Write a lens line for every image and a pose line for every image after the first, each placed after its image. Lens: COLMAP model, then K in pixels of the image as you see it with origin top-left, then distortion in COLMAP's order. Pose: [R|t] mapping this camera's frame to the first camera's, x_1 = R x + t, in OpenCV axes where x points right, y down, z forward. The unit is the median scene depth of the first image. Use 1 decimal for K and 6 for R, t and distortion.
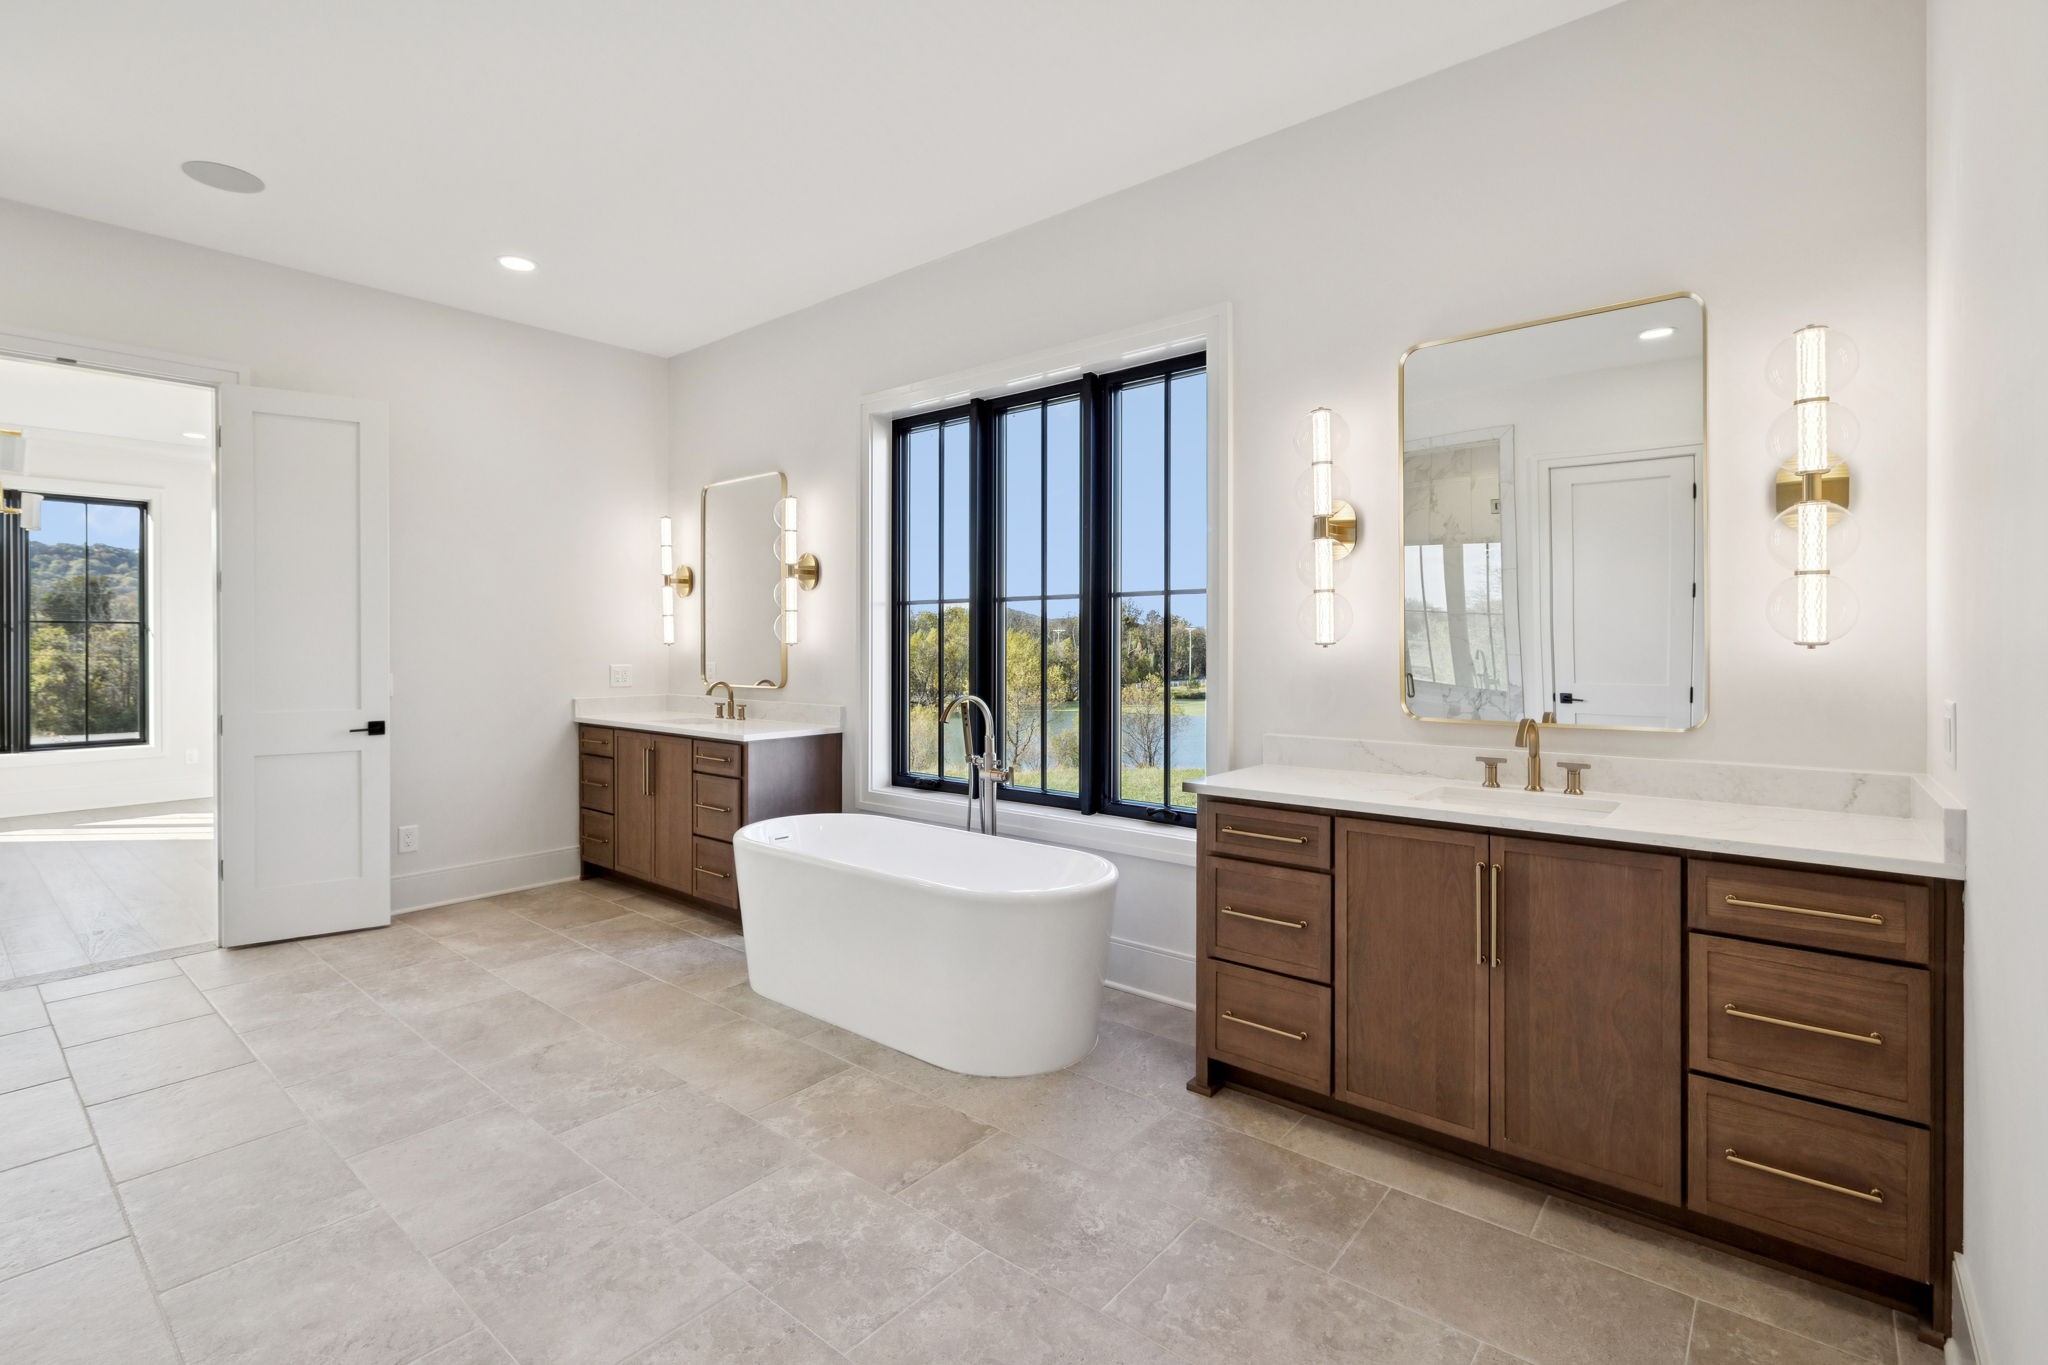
lens RADIAL K [[952.9, 0, 1023.0], [0, 952.9, 640.9], [0, 0, 1]] dist [-0.000694, 0.000279]
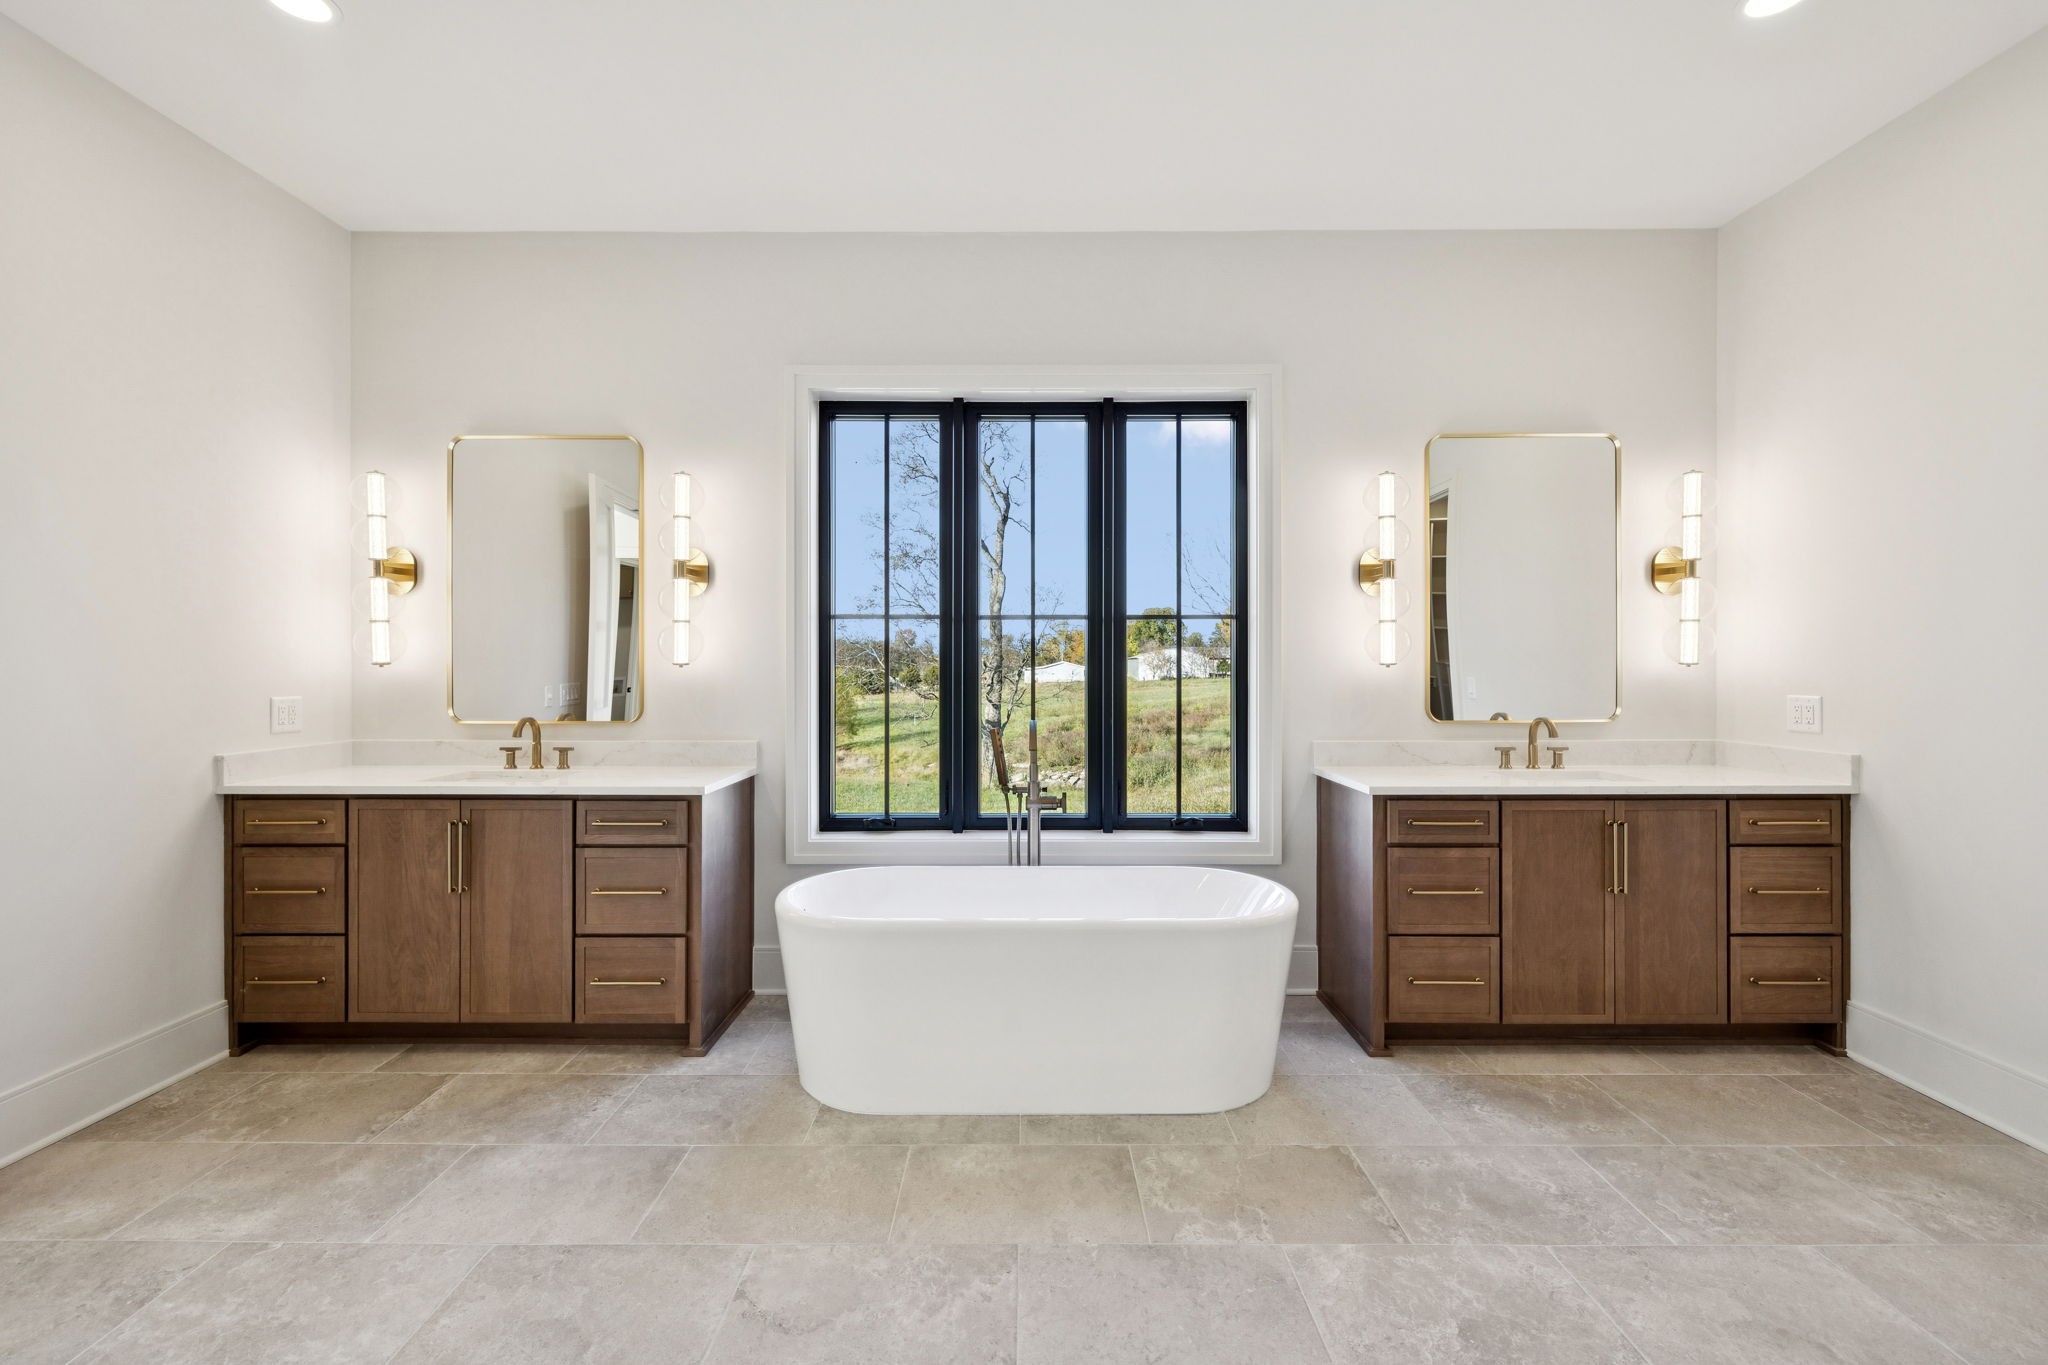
lens RADIAL K [[855.3, 0, 1027.5], [0, 855.3, 671.1], [0, 0, 1]] dist [0.000577, 0.000285]
pose [[0.763406, -0.001440, 0.645917, -0.820673], [-0.000882, 0.999994, 0.003273, 0.009834], [-0.645918, -0.003068, 0.763400, 0.504998]]
